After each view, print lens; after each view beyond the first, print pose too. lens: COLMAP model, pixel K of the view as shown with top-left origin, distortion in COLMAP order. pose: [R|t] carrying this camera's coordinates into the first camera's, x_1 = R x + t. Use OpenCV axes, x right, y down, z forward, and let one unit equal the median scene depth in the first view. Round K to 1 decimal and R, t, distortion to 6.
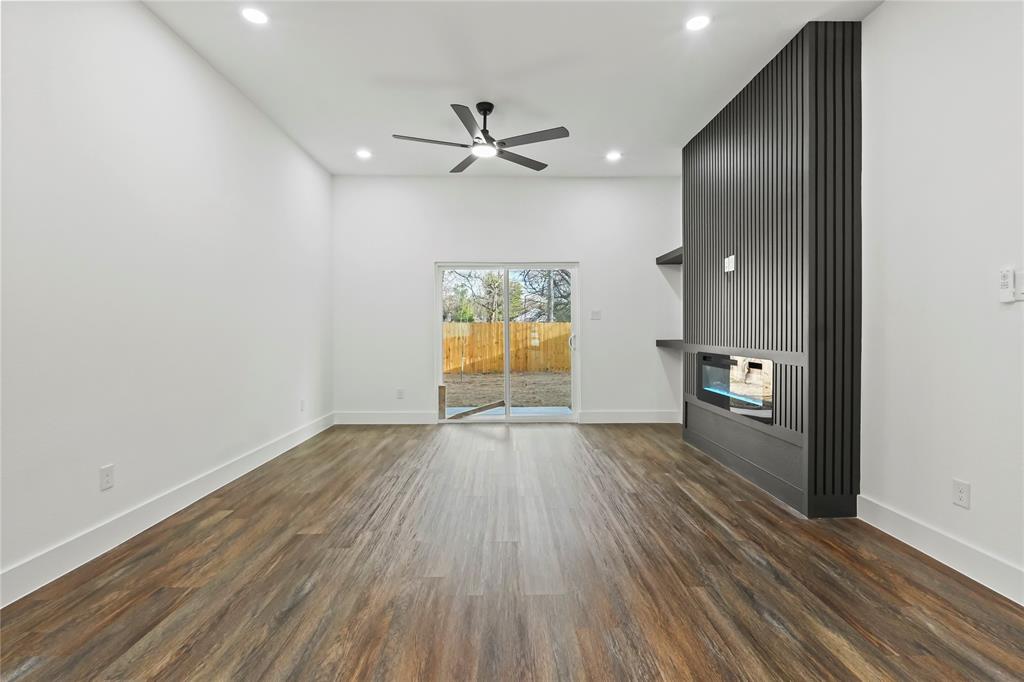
lens RADIAL K [[471.7, 0, 510.8], [0, 471.7, 338.2], [0, 0, 1]] dist [-0.002060, -0.000135]
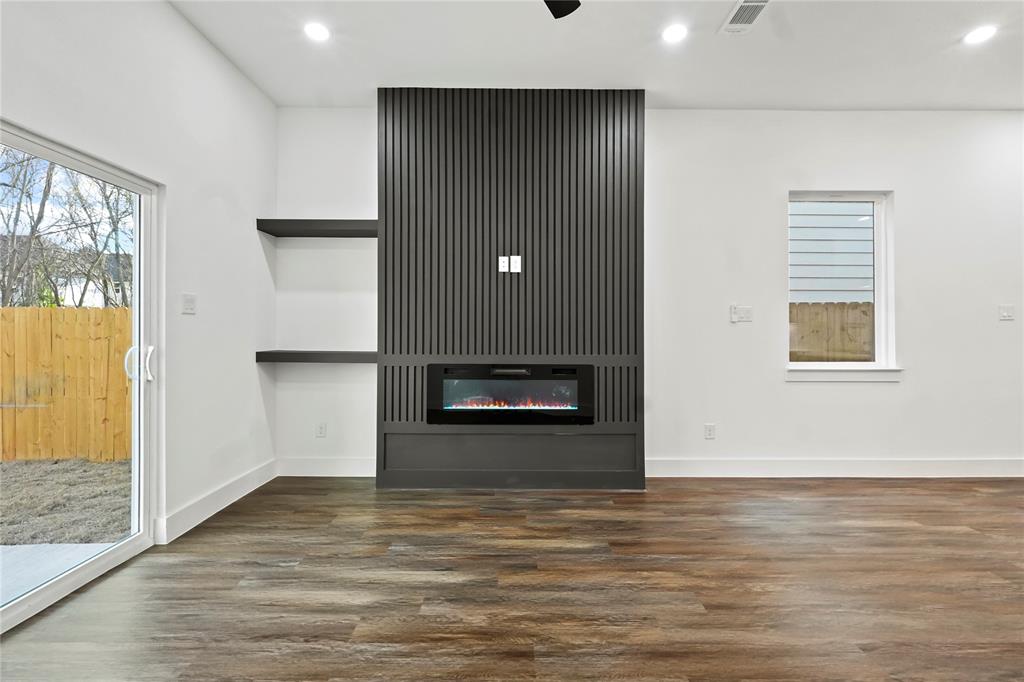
lens RADIAL K [[480.3, 0, 512.3], [0, 480.3, 329.7], [0, 0, 1]] dist [0.001734, 0.000034]
pose [[0.006336, 0.006717, 0.999957, -0.419192], [0.014376, 0.999873, -0.006807, -0.020891], [-0.999877, 0.014418, 0.006239, 0.889402]]
